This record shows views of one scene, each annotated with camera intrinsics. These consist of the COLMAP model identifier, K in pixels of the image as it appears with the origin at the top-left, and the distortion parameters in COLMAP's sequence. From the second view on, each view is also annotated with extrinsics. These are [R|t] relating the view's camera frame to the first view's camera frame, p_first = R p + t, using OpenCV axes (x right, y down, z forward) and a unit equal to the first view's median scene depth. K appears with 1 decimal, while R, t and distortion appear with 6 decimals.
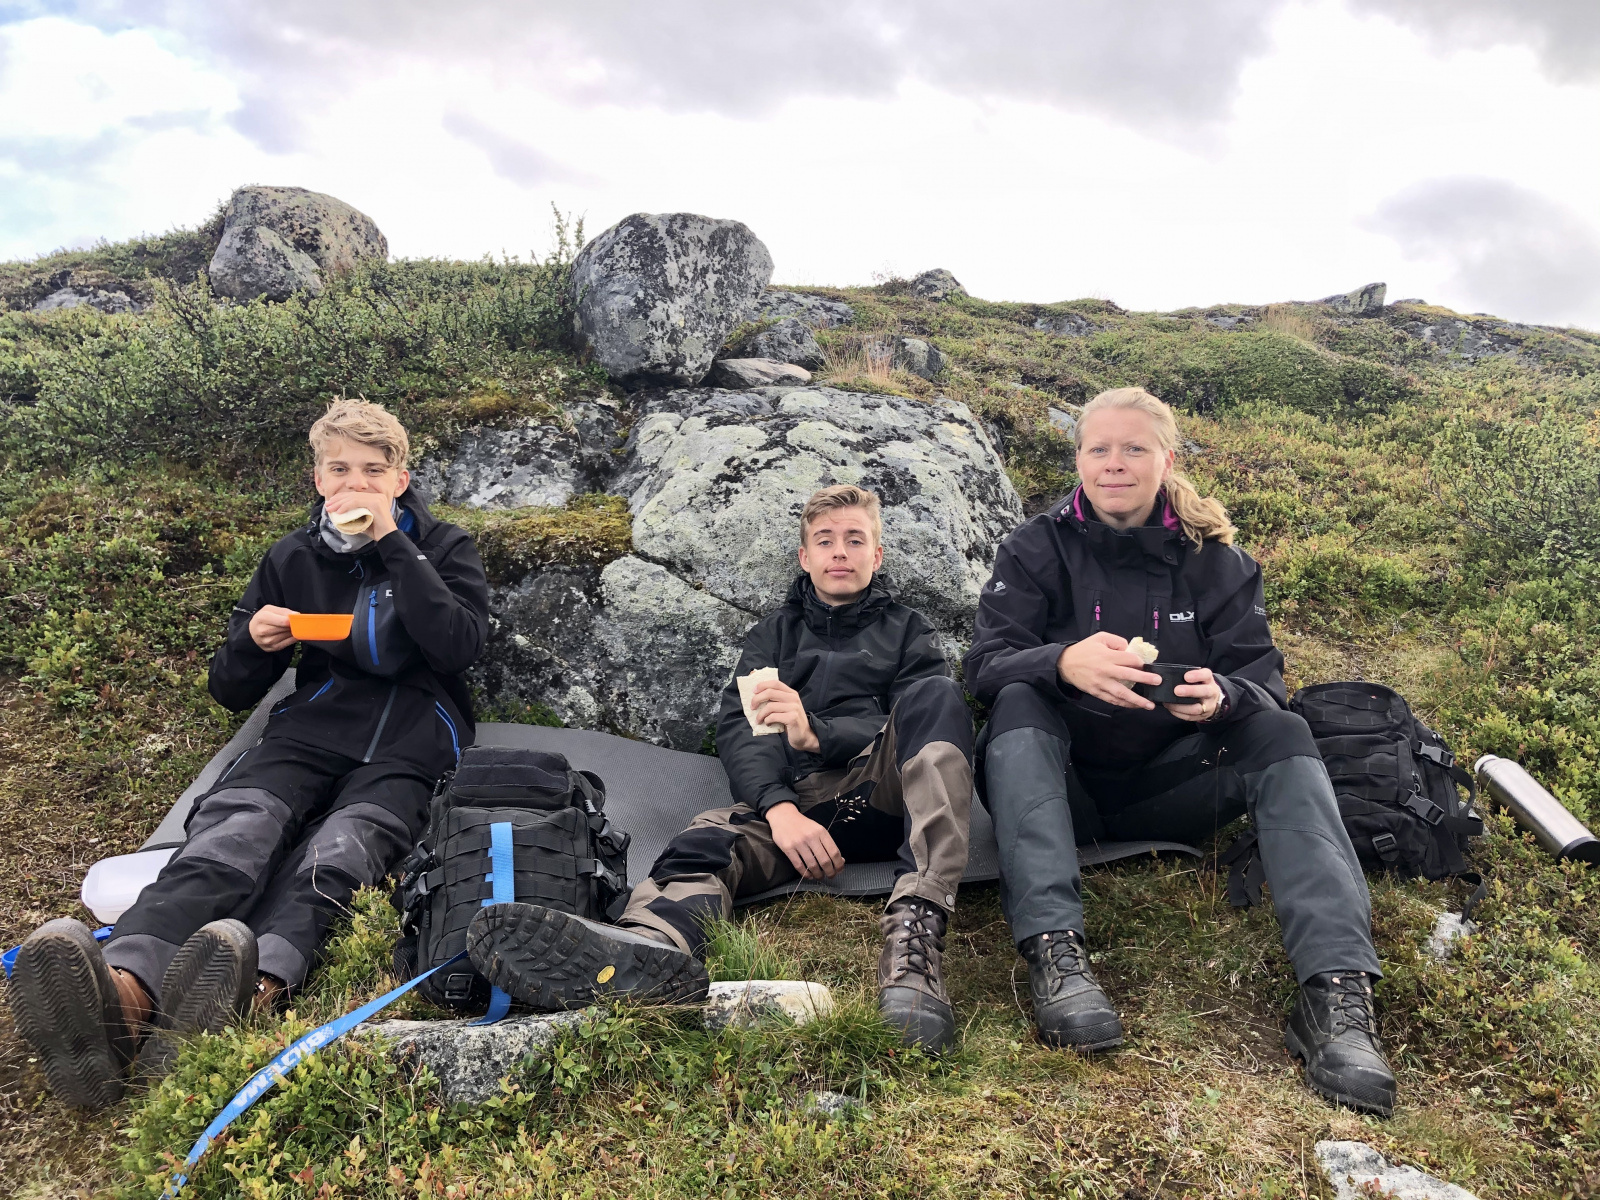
lens RADIAL K [[1408.8, 0, 813.1], [0, 1408.8, 591.1], [0, 0, 1]] dist [0.128238, -0.322160]
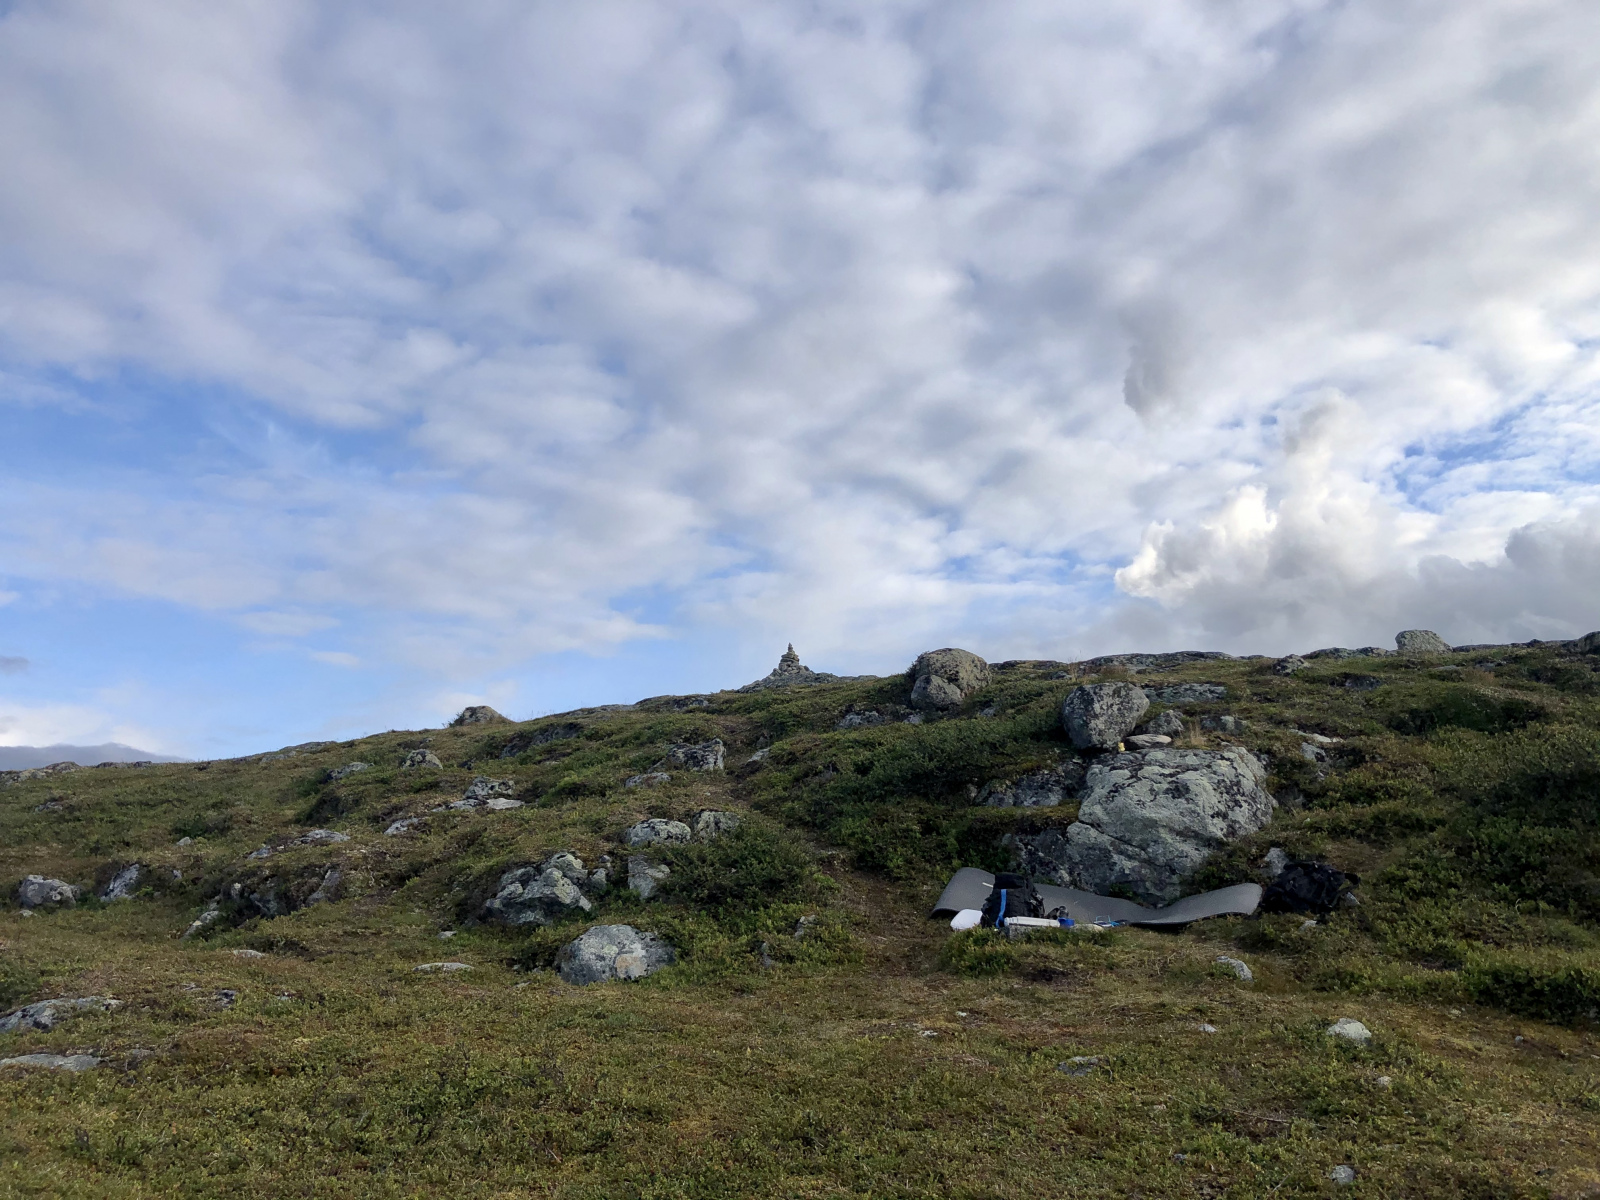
lens RADIAL K [[1408.8, 0, 813.1], [0, 1408.8, 591.1], [0, 0, 1]] dist [0.128238, -0.322160]
pose [[0.907816, -0.114291, -0.403494, 0.503724], [0.030875, 0.977751, -0.207485, 0.081772], [0.418230, 0.175900, 0.891147, -1.558774]]
